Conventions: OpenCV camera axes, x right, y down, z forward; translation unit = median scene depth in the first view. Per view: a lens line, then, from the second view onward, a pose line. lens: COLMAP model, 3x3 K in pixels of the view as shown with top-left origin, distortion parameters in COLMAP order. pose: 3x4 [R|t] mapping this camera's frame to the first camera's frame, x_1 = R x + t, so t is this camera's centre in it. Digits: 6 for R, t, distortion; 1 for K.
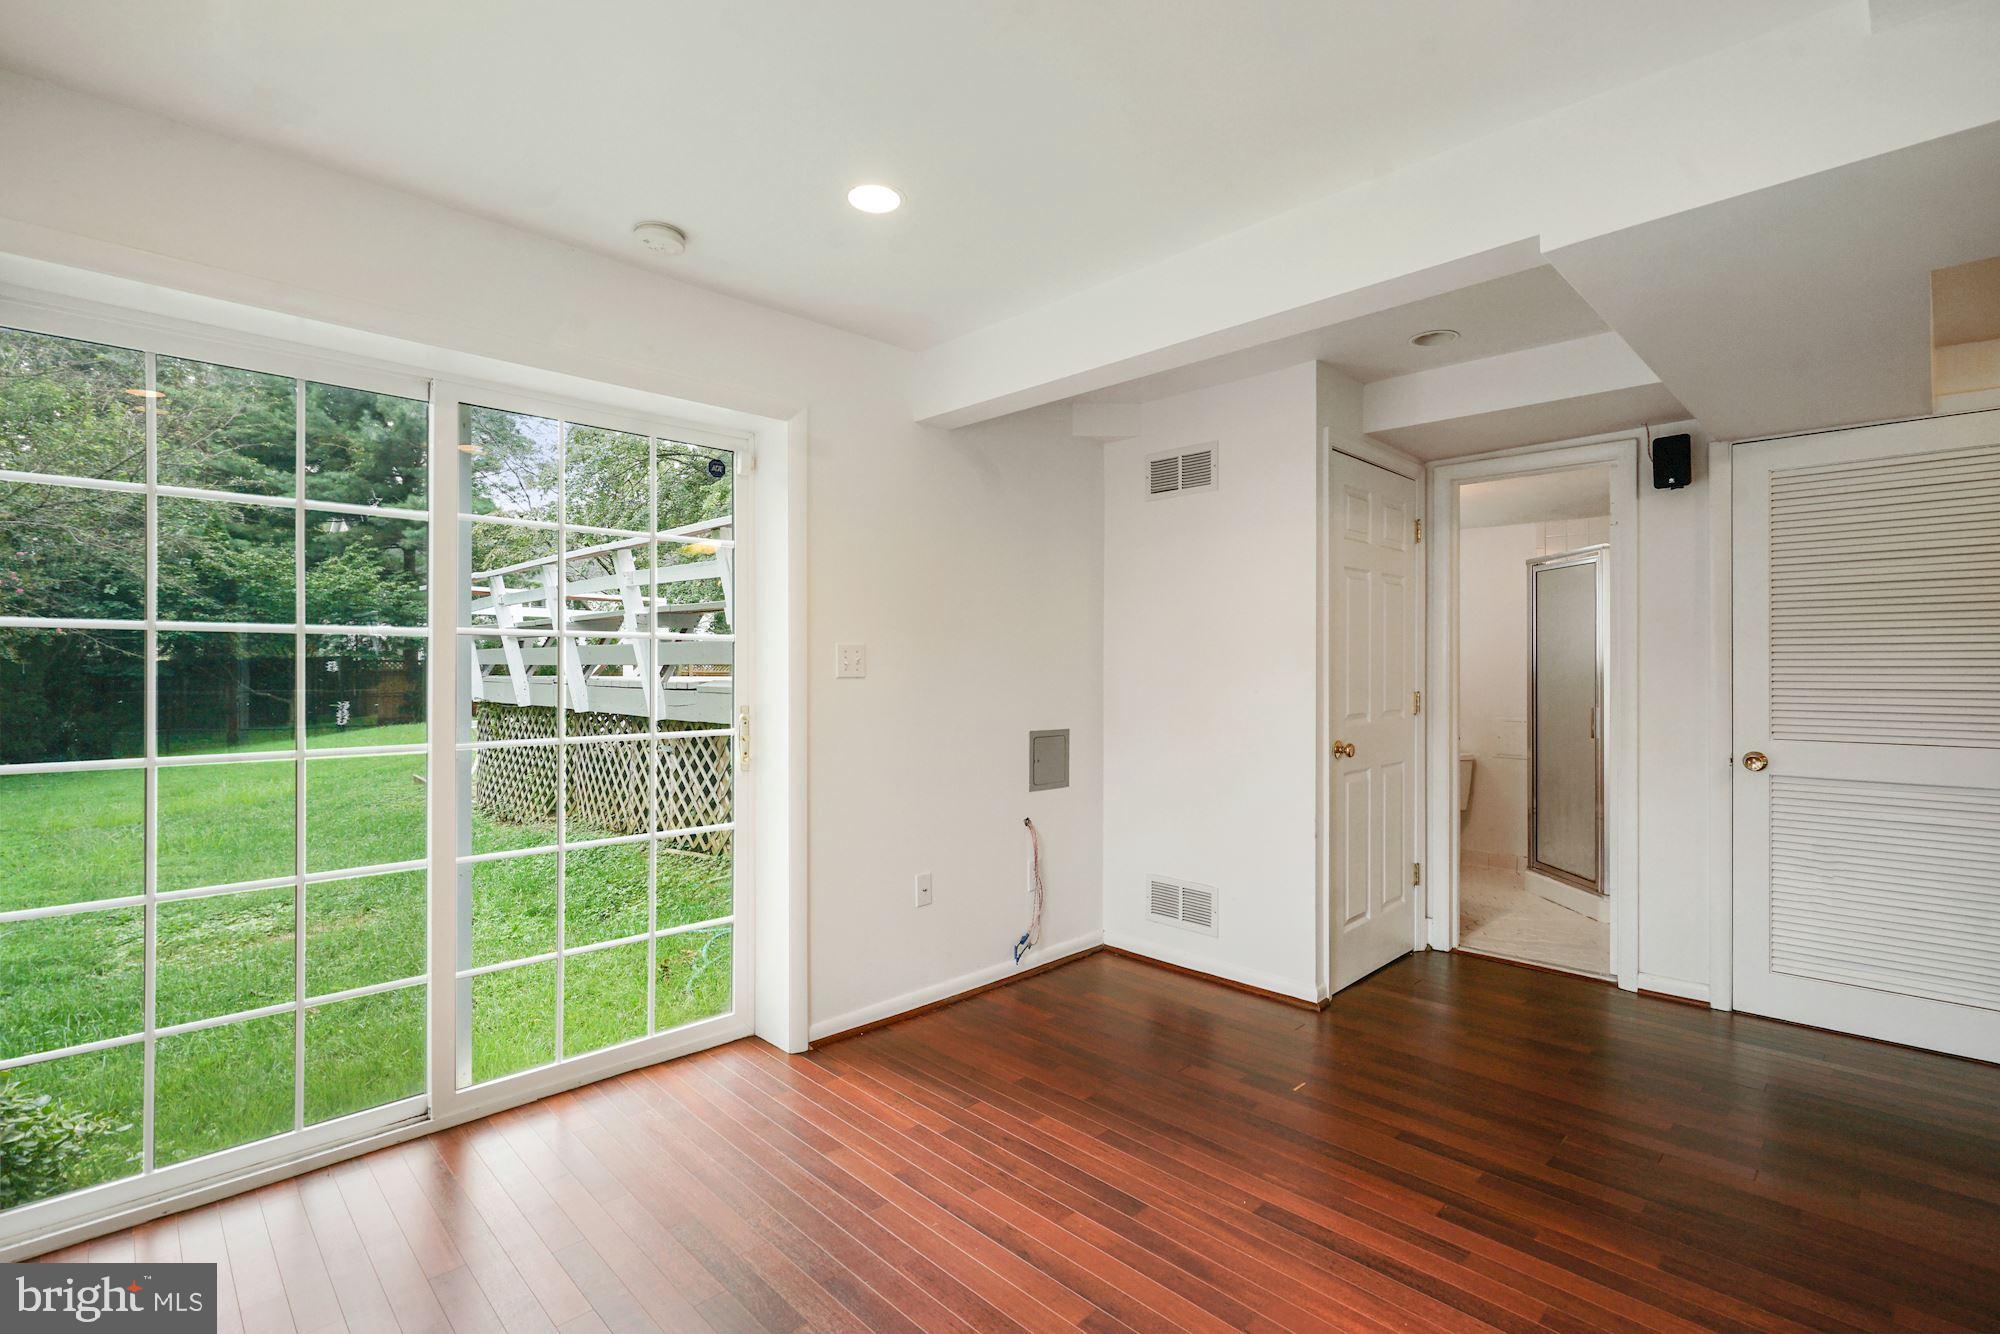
lens RADIAL K [[906.1, 0, 1000.0], [0, 906.1, 667.0], [0, 0, 1]] dist [-0.001961, 0.001064]
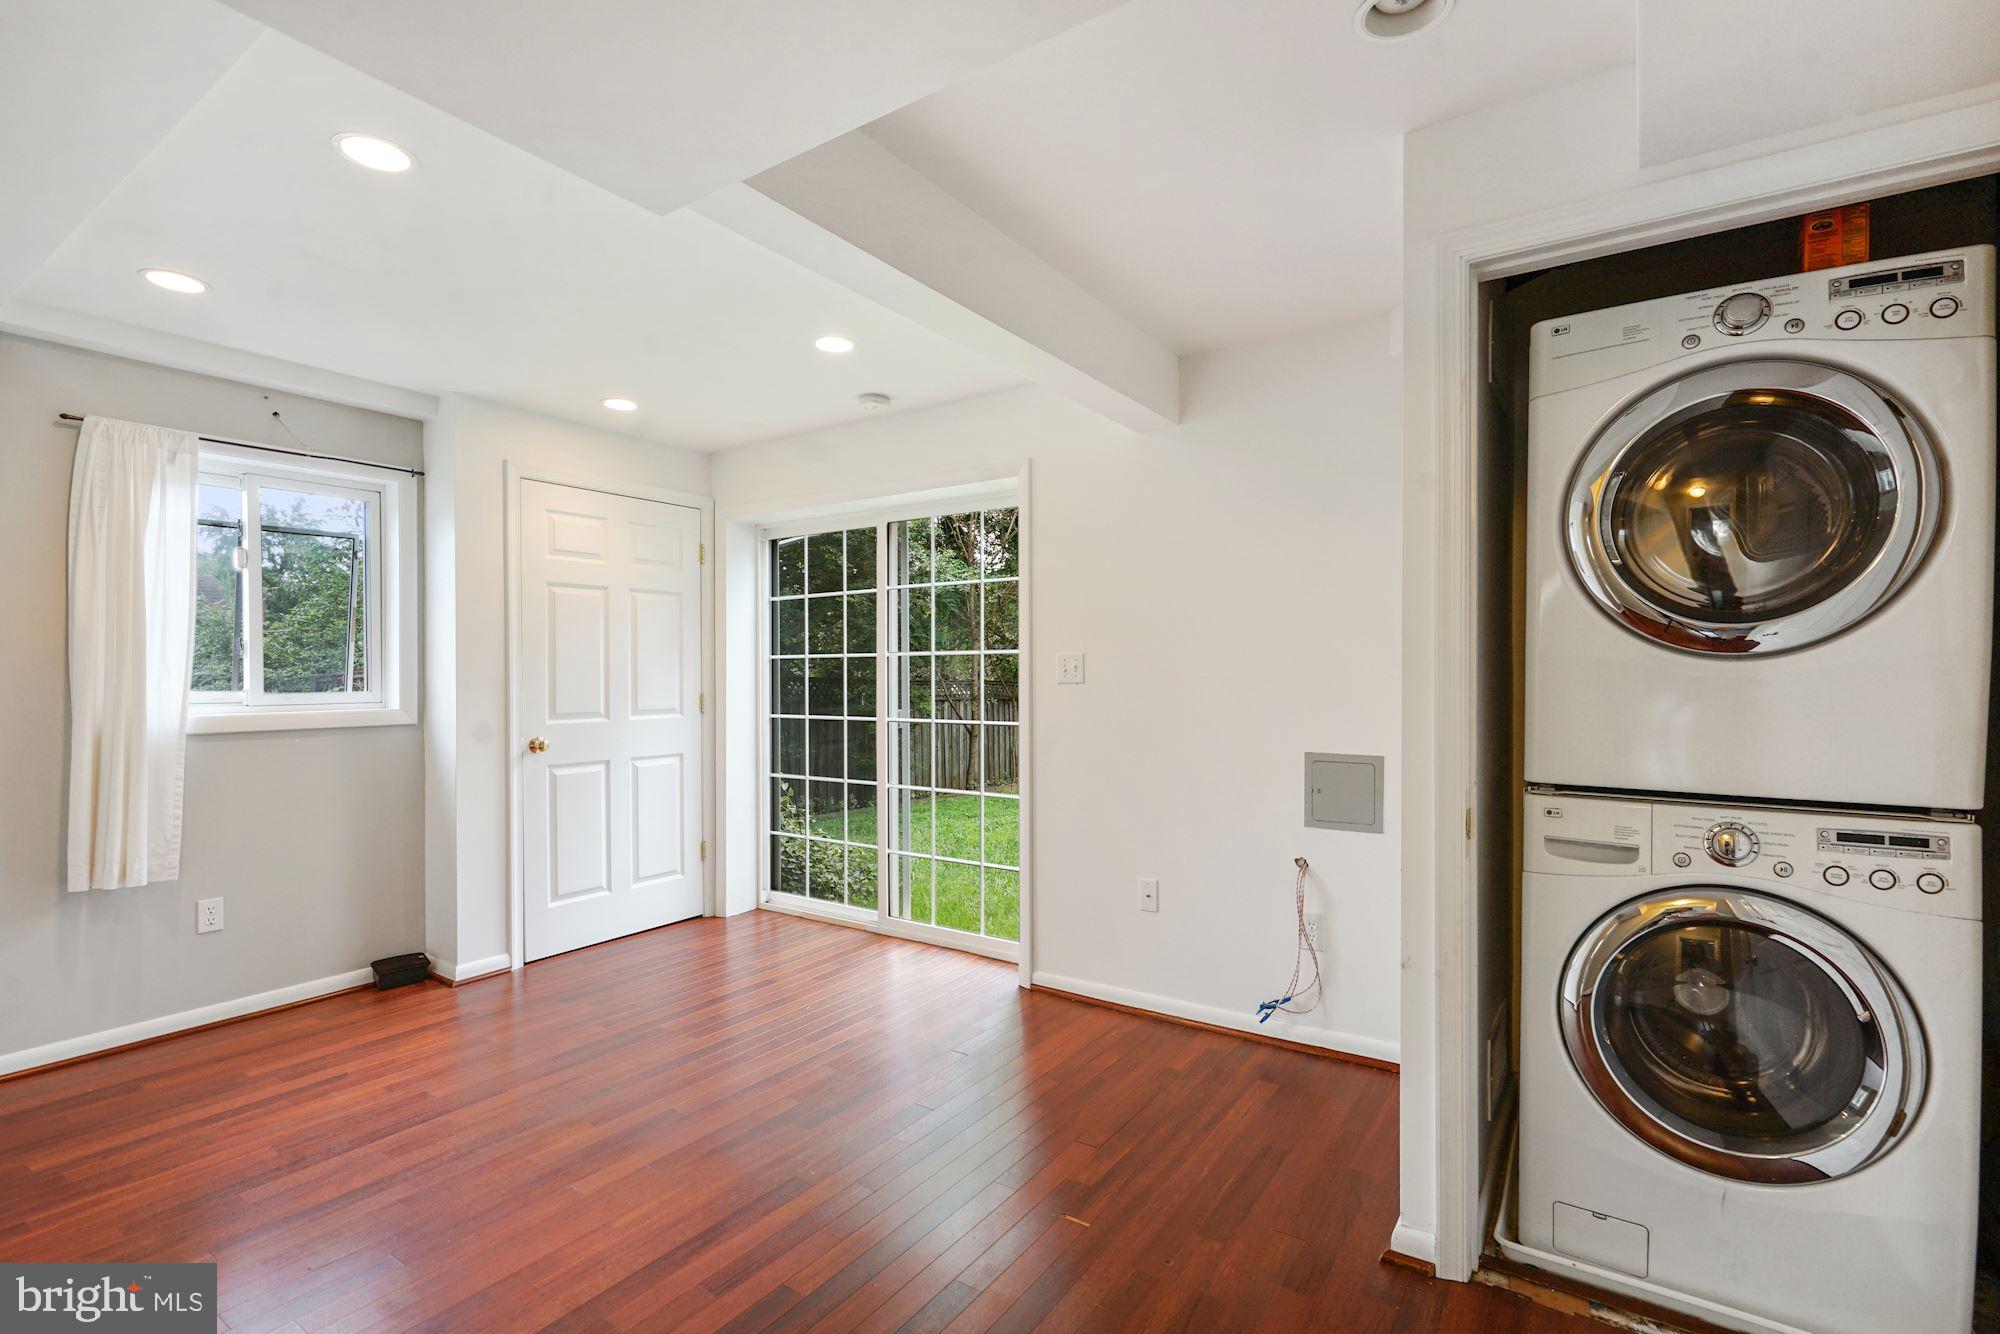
lens RADIAL K [[918.2, 0, 995.3], [0, 918.2, 665.7], [0, 0, 1]] dist [0.001475, 0.000438]
pose [[0.207291, -0.003757, -0.978272, 0.880826], [0.003940, 0.999988, -0.003006, -0.006706], [0.978271, -0.003231, 0.207303, 0.626802]]
